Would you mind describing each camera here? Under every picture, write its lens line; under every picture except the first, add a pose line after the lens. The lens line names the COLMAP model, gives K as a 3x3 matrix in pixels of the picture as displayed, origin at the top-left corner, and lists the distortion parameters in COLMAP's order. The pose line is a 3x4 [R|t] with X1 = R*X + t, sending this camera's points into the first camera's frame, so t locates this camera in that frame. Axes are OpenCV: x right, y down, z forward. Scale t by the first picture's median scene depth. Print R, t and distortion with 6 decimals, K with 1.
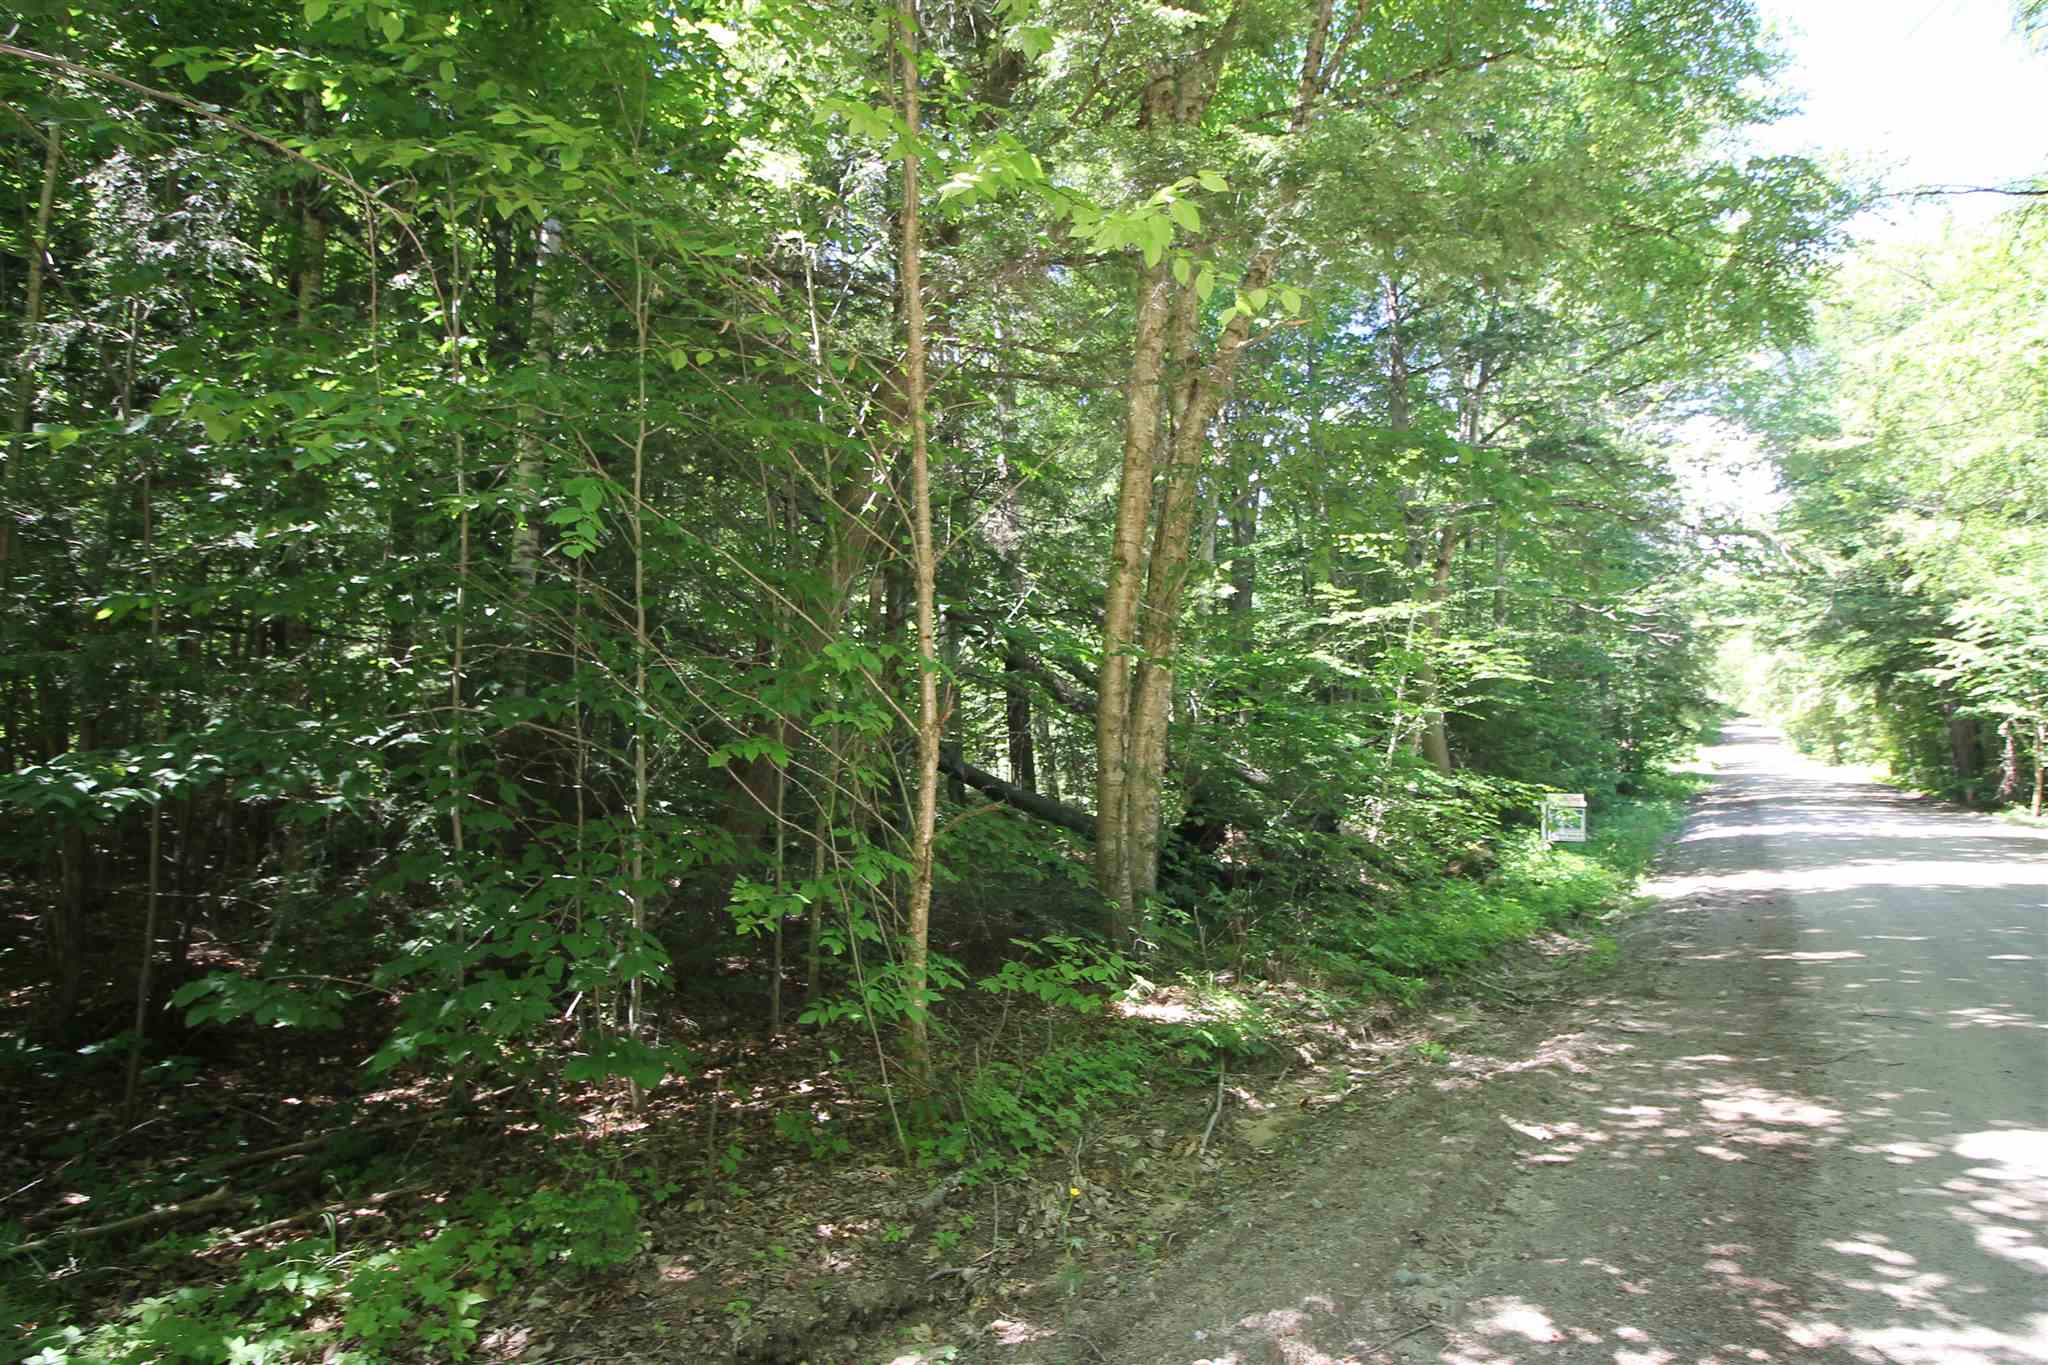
lens RADIAL K [[1055.7, 0, 1043.4], [0, 1055.7, 687.8], [0, 0, 1]] dist [0.002120, -0.012579]
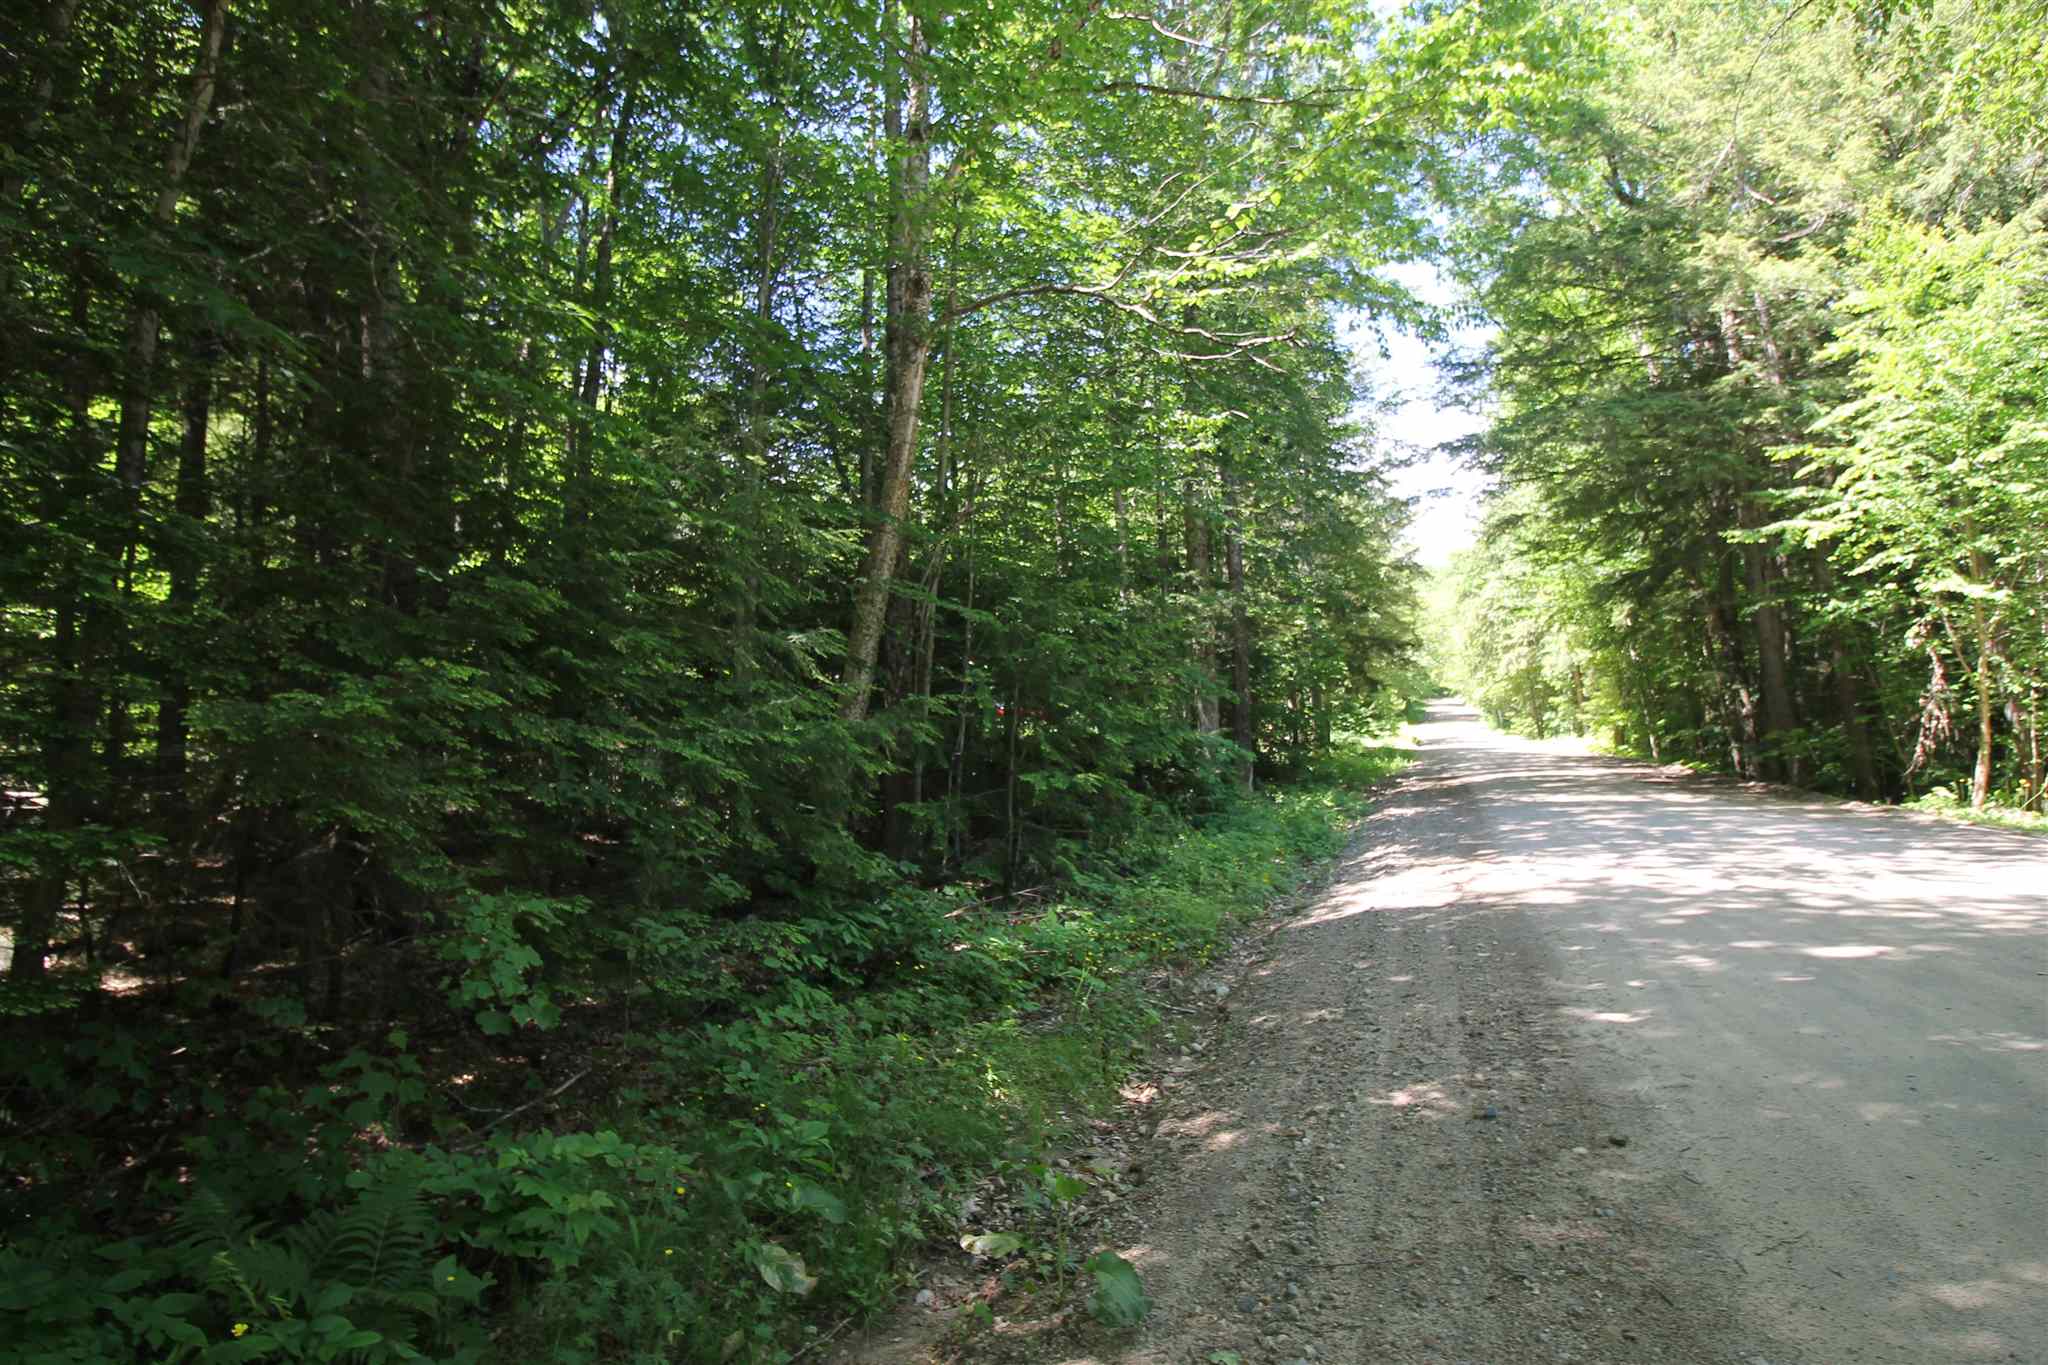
lens RADIAL K [[1055.7, 0, 1044.3], [0, 1055.7, 683.5], [0, 0, 1]] dist [0.002120, -0.012579]
pose [[0.974795, -0.007576, 0.222972, 0.204642], [0.006980, 0.999970, 0.003458, 0.029945], [-0.222991, -0.001815, 0.974819, 0.313565]]
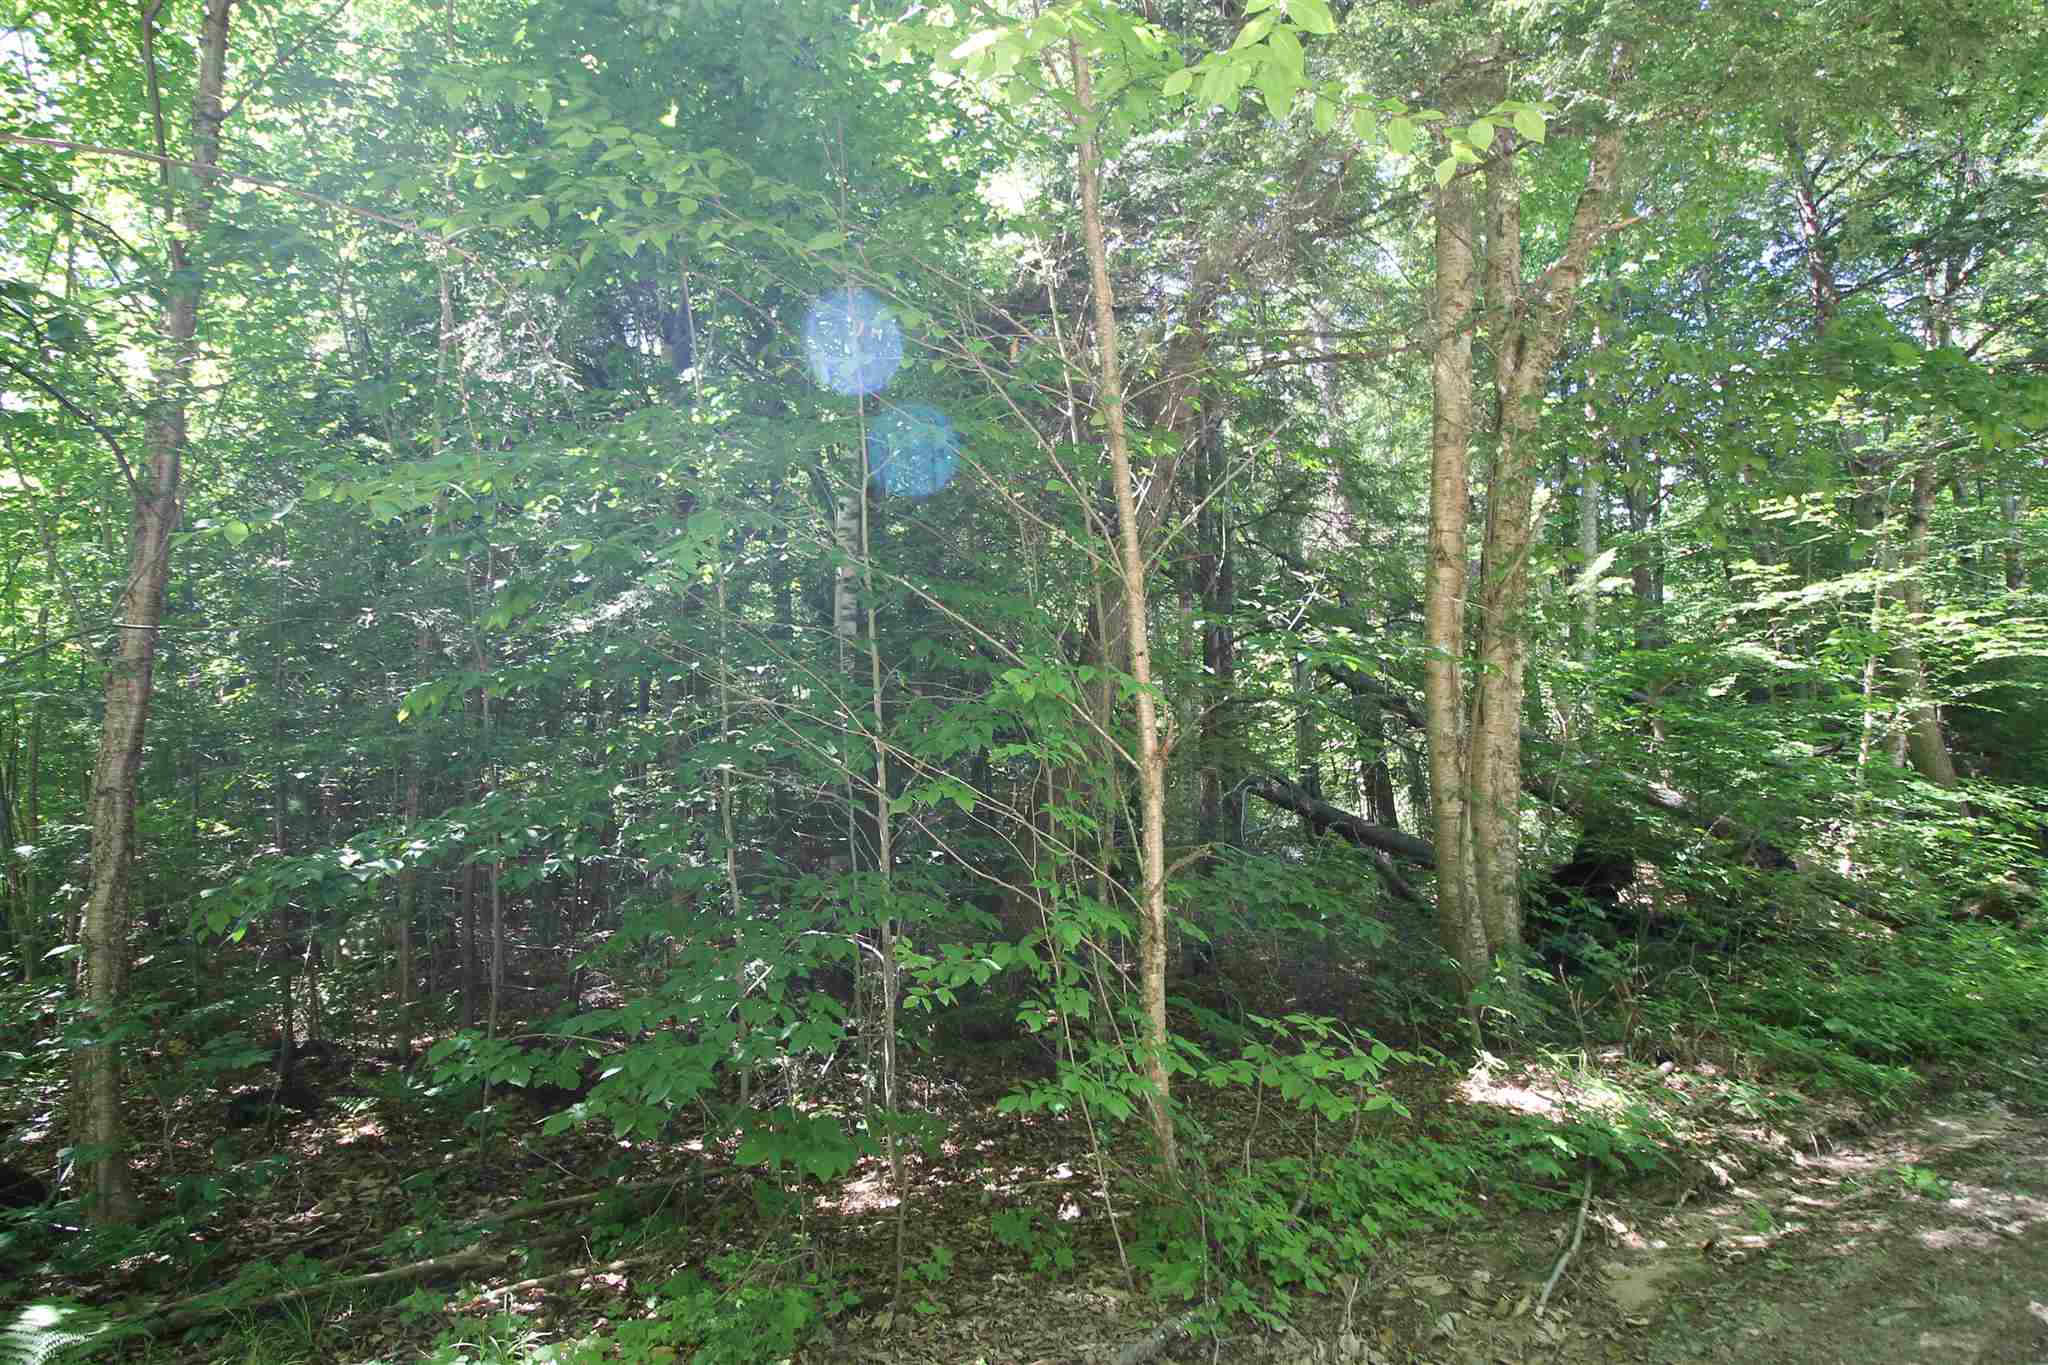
lens RADIAL K [[1055.7, 0, 1040.5], [0, 1055.7, 685.8], [0, 0, 1]] dist [0.002120, -0.012579]
pose [[0.935976, -0.078689, -0.343157, 0.083539], [0.065187, 0.996583, -0.050725, 0.012401], [0.345976, 0.025108, 0.937907, 0.132017]]
